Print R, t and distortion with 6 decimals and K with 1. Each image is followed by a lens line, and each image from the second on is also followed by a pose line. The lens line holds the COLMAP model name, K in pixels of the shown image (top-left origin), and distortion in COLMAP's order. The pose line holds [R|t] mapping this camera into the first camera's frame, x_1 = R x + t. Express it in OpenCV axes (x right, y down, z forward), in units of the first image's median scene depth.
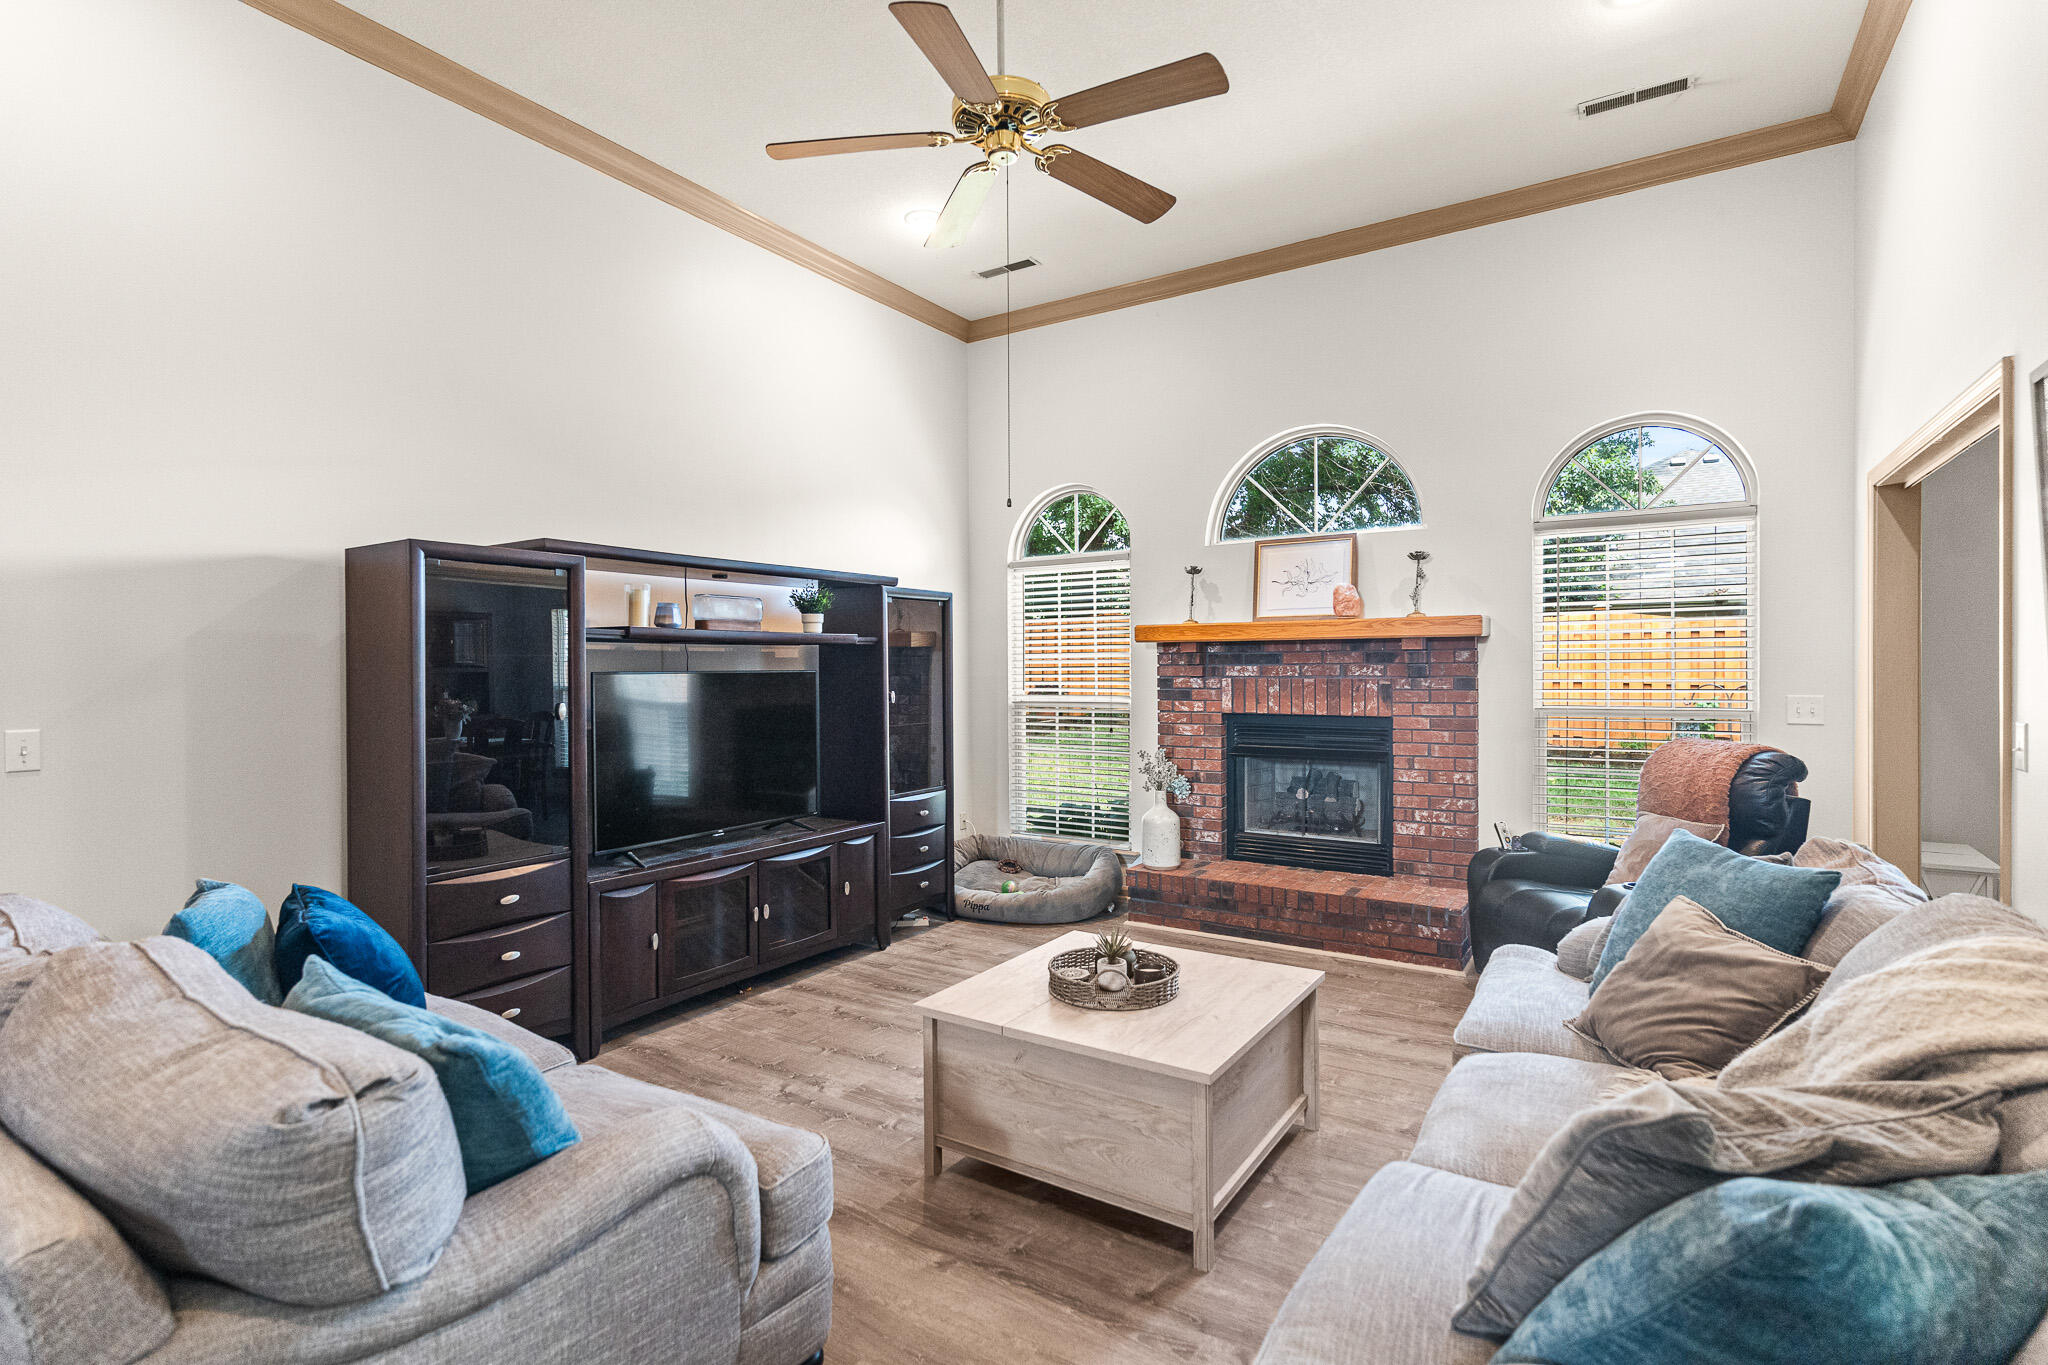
lens RADIAL K [[981.4, 0, 1022.4], [0, 981.4, 674.2], [0, 0, 1]] dist [0.002421, -0.000047]
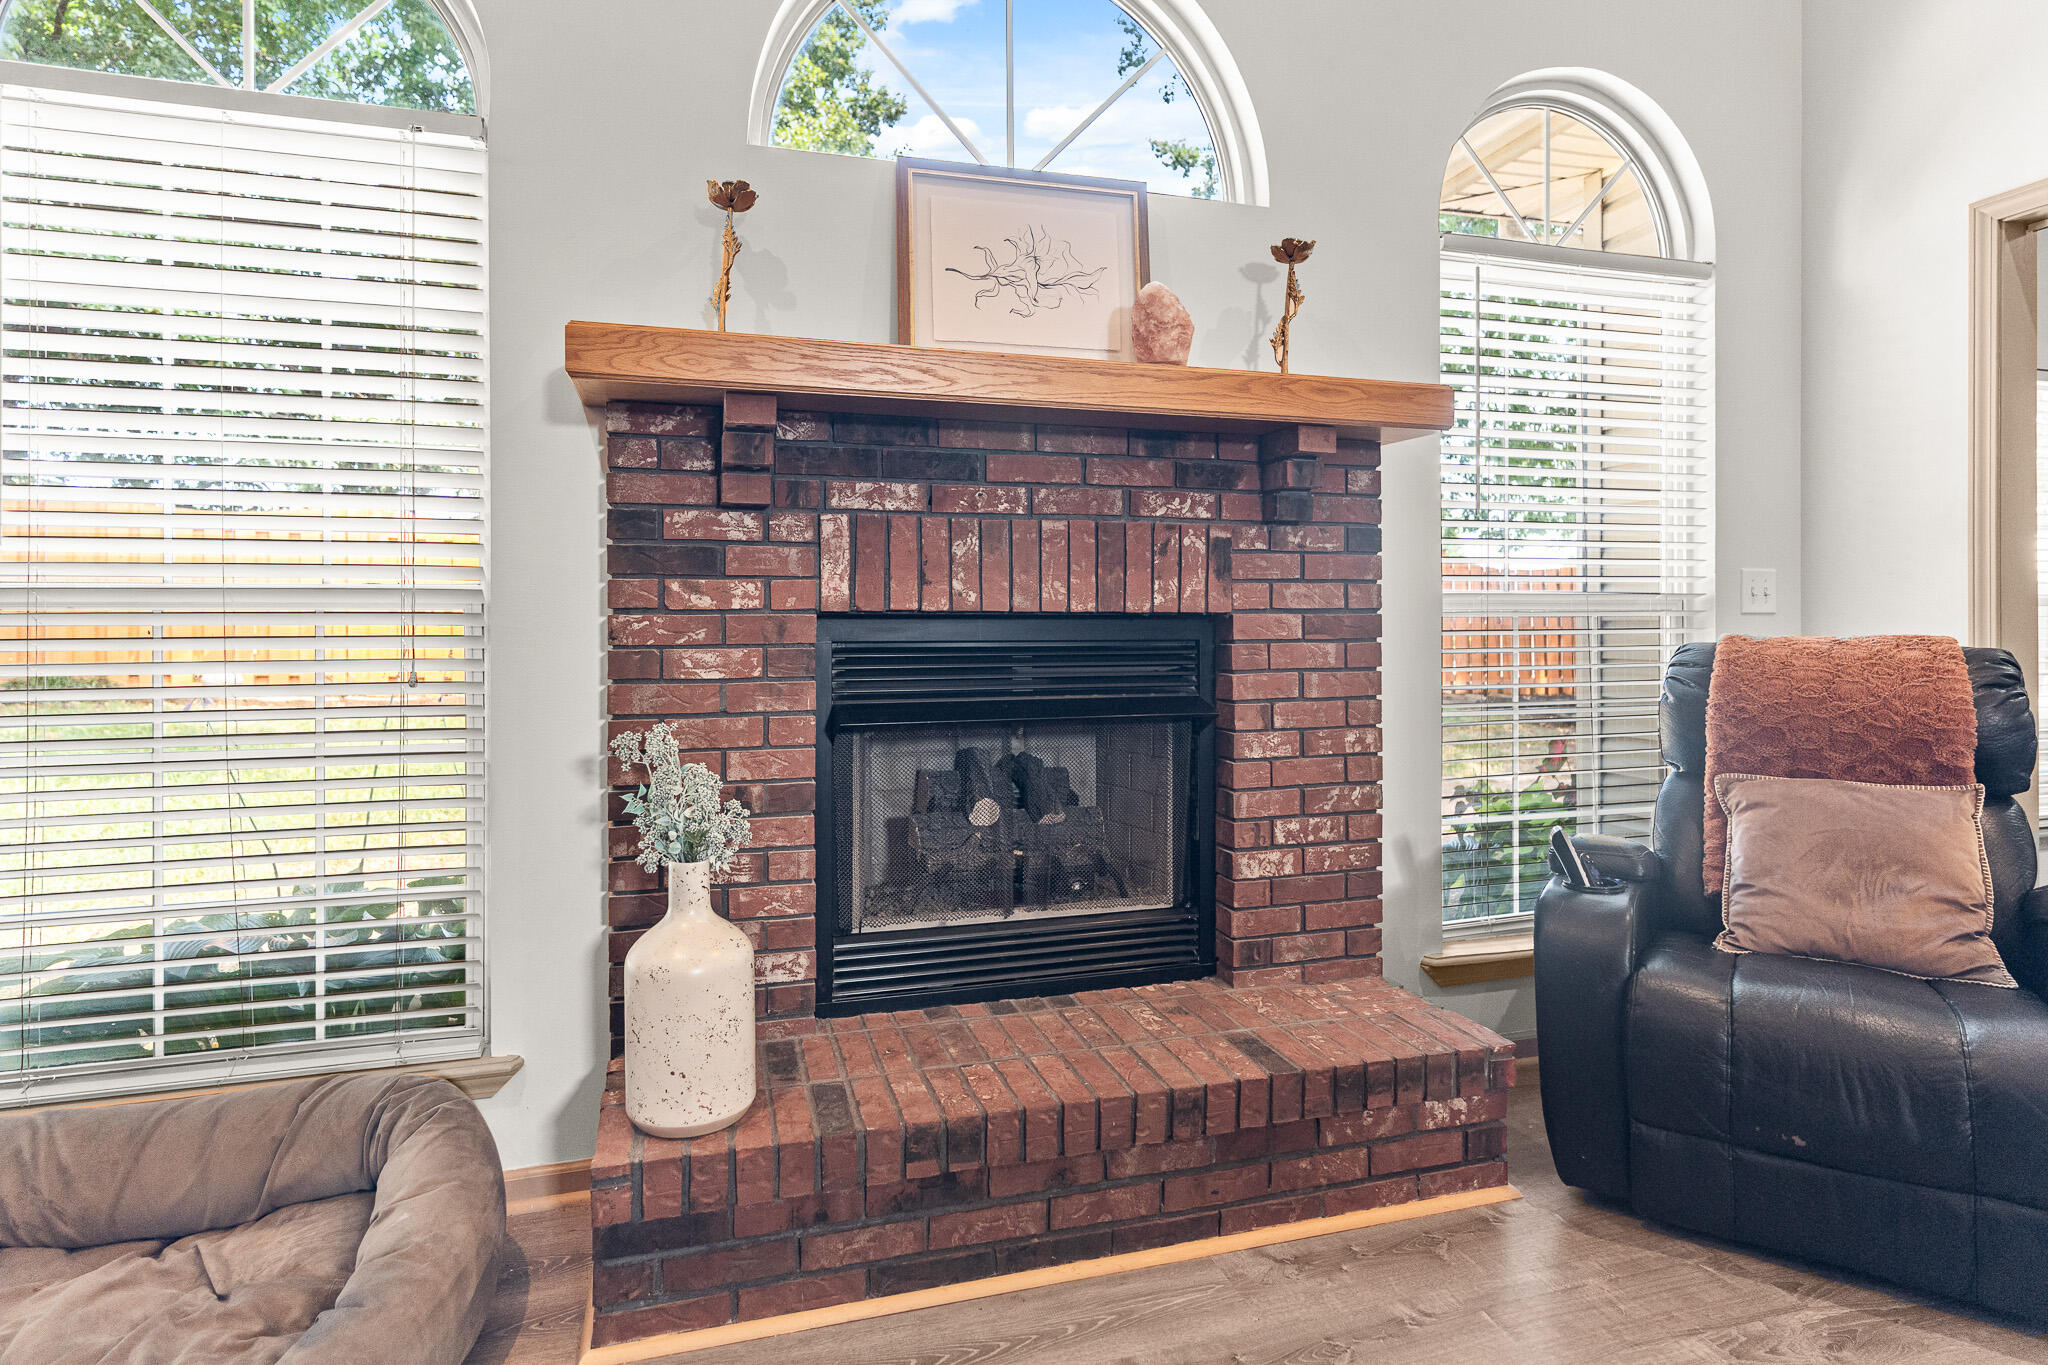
lens RADIAL K [[1082.7, 0, 1042.5], [0, 1082.7, 632.6], [0, 0, 1]] dist [0.004192, 0.000138]
pose [[0.660155, 0.001091, 0.751128, -0.041660], [0.006556, 0.999952, -0.007214, 0.055403], [-0.751101, 0.009686, 0.660117, 0.751712]]
